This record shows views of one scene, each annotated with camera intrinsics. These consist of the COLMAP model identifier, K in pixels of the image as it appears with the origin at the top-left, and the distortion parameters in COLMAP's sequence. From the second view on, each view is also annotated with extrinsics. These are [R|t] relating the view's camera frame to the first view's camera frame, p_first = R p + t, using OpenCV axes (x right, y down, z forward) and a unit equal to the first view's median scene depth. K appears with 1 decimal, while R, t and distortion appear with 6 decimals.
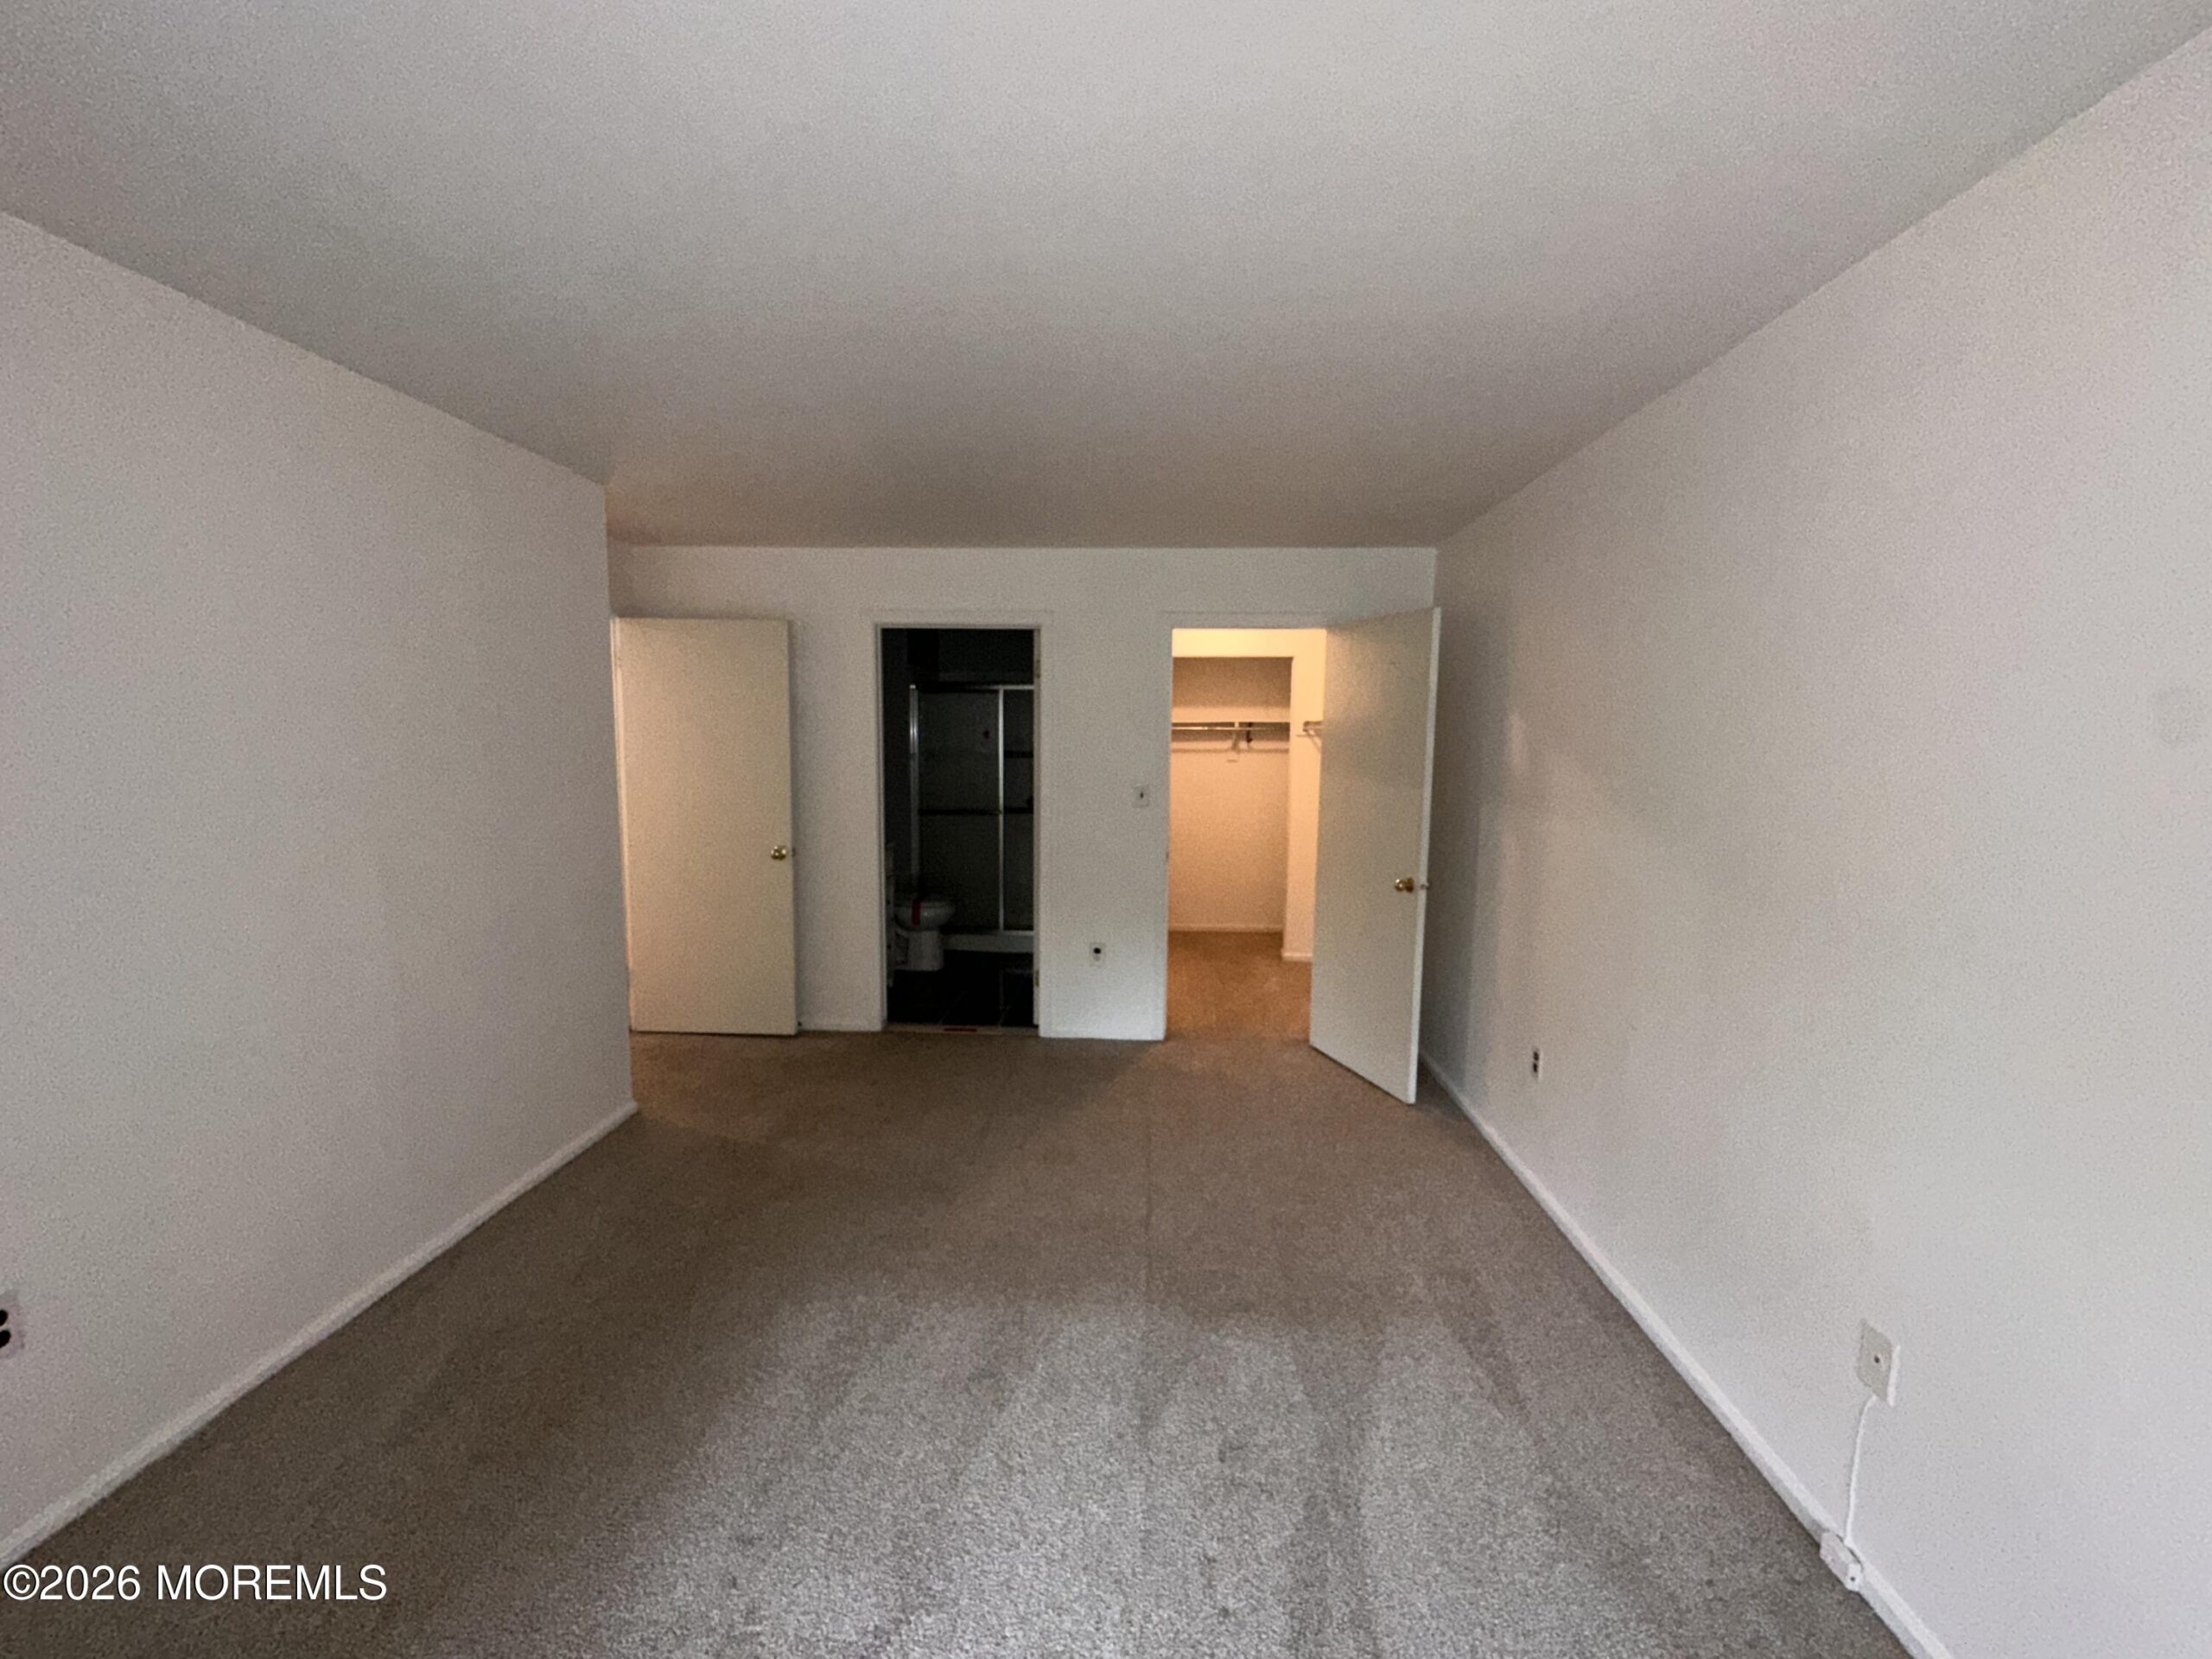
lens RADIAL K [[888.0, 0, 1103.9], [0, 888.0, 822.5], [0, 0, 1]] dist [-0.006443, -0.000094]
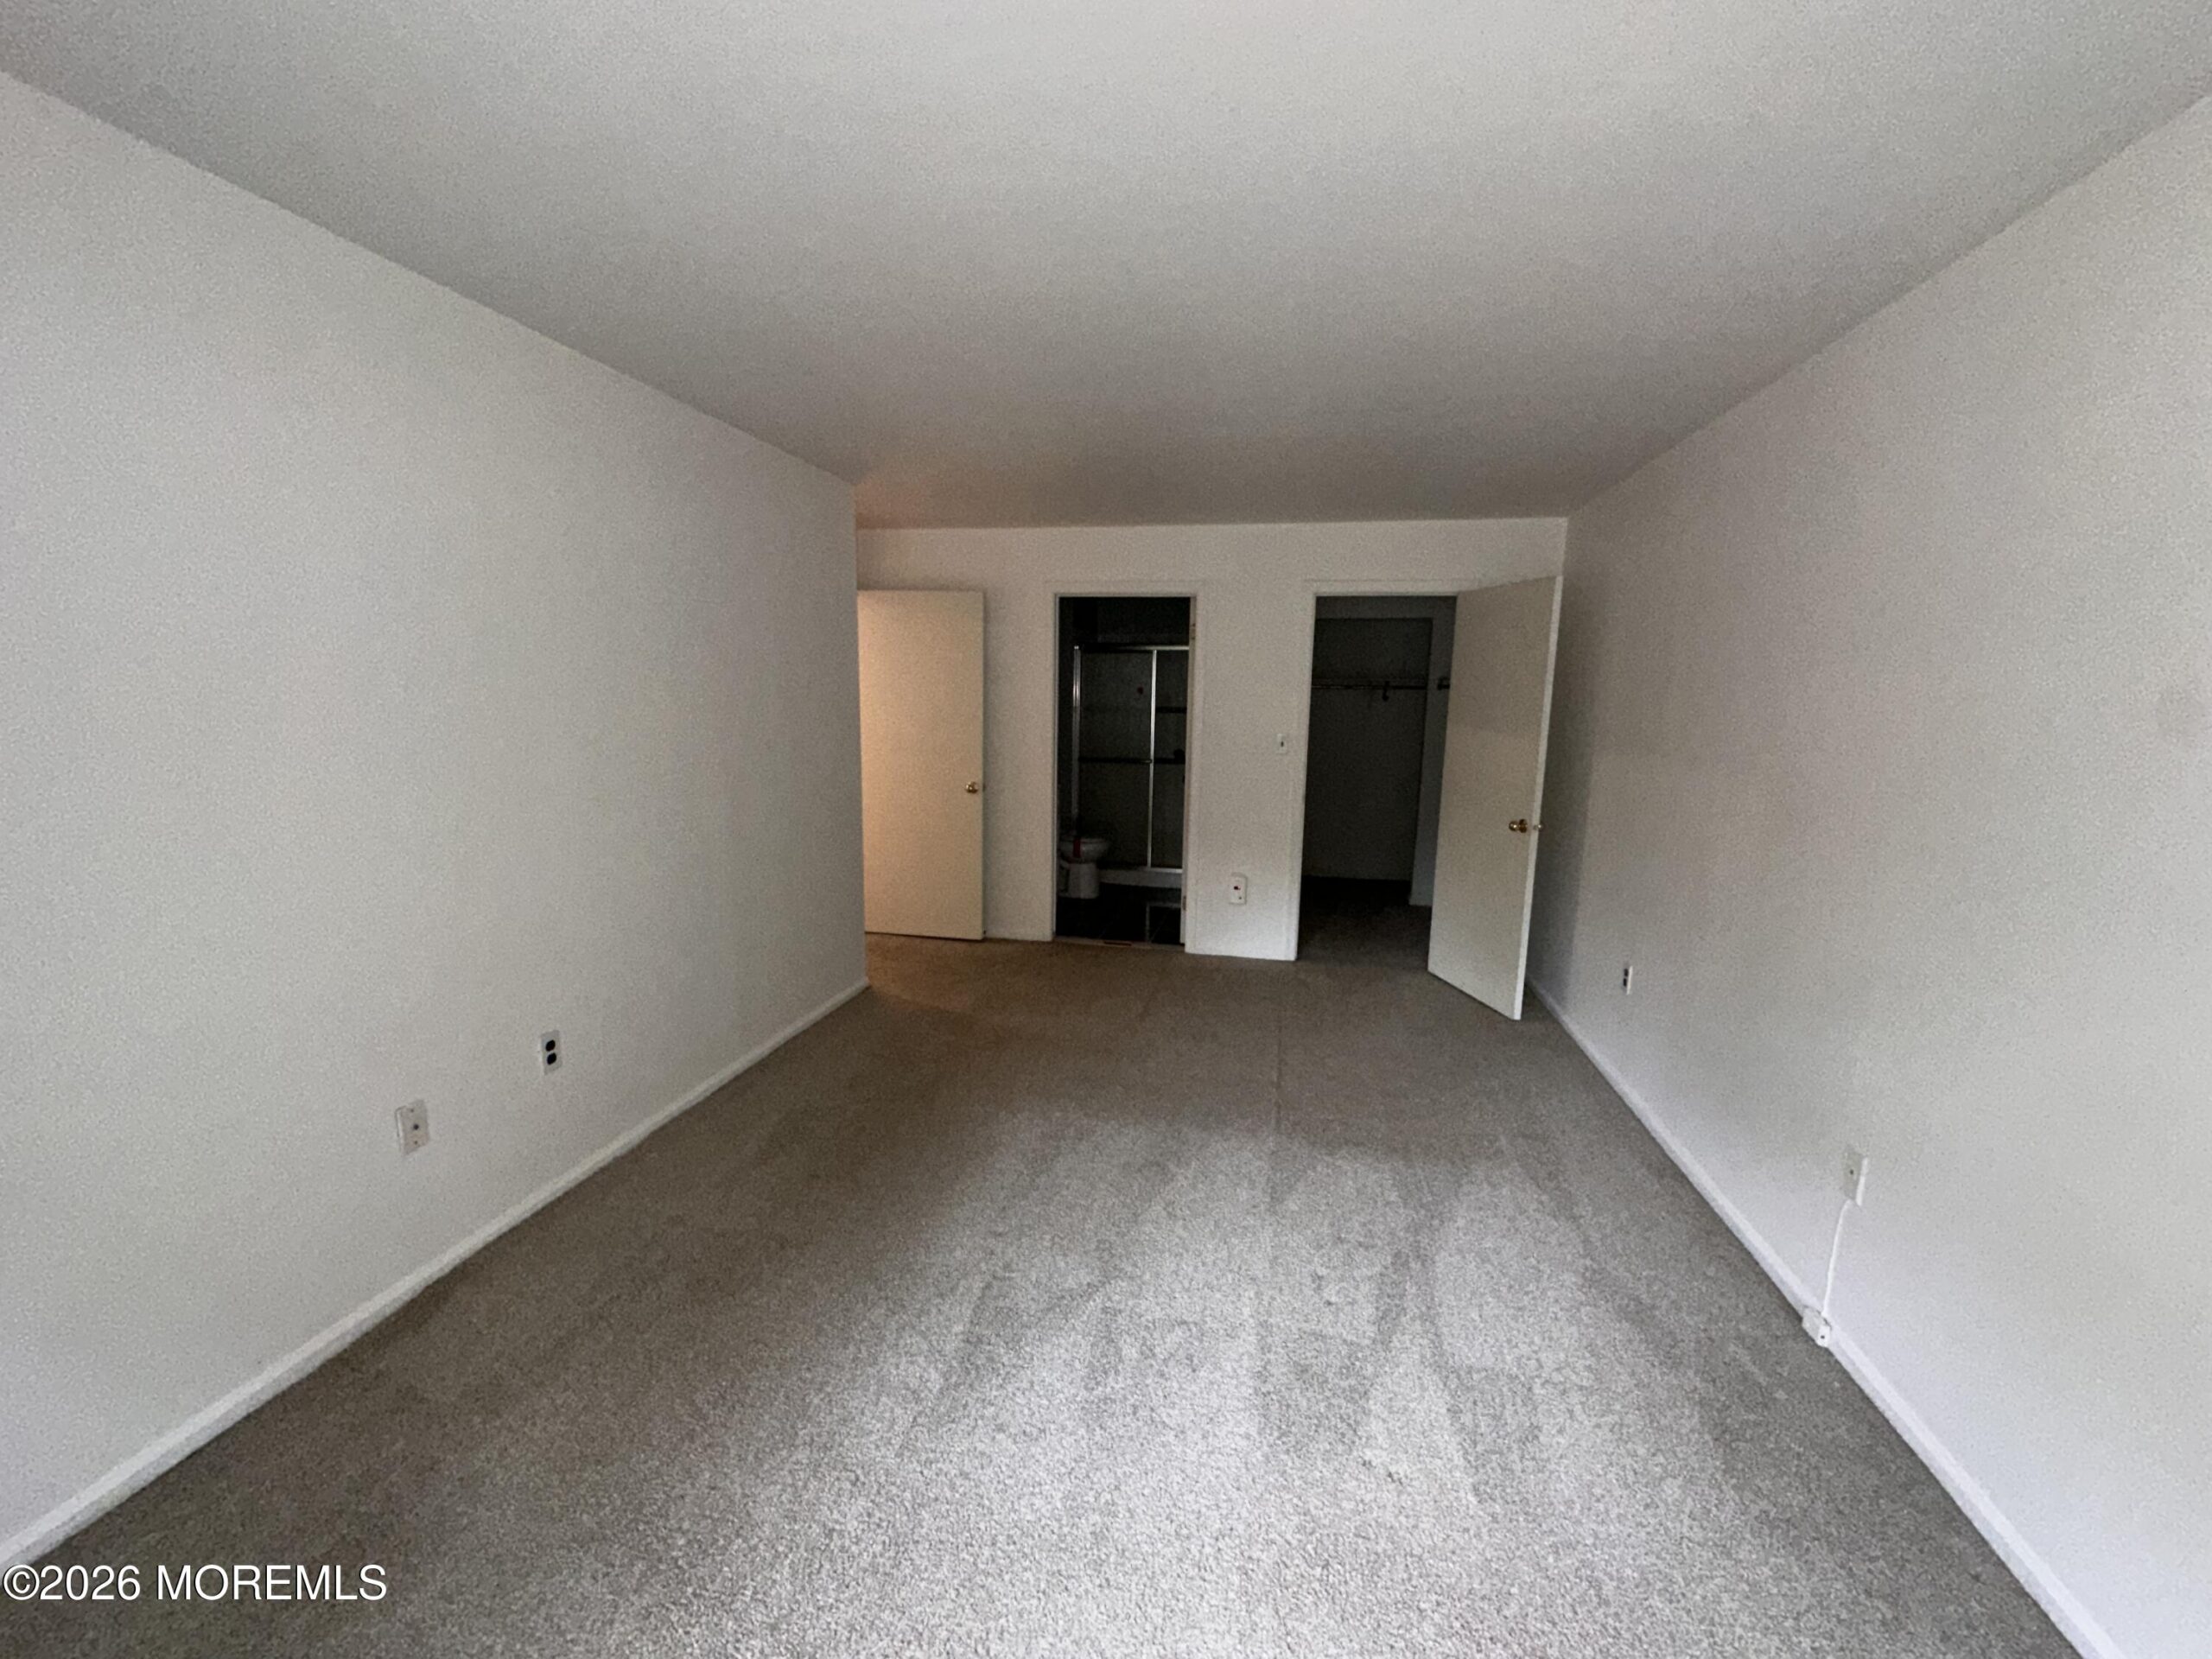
lens RADIAL K [[888.0, 0, 1103.9], [0, 888.0, 822.5], [0, 0, 1]] dist [-0.006443, -0.000094]
pose [[0.988603, 0.029488, -0.147629, -0.014756], [-0.023088, 0.998725, 0.044883, 0.028029], [0.148764, -0.040963, 0.988024, -0.189910]]
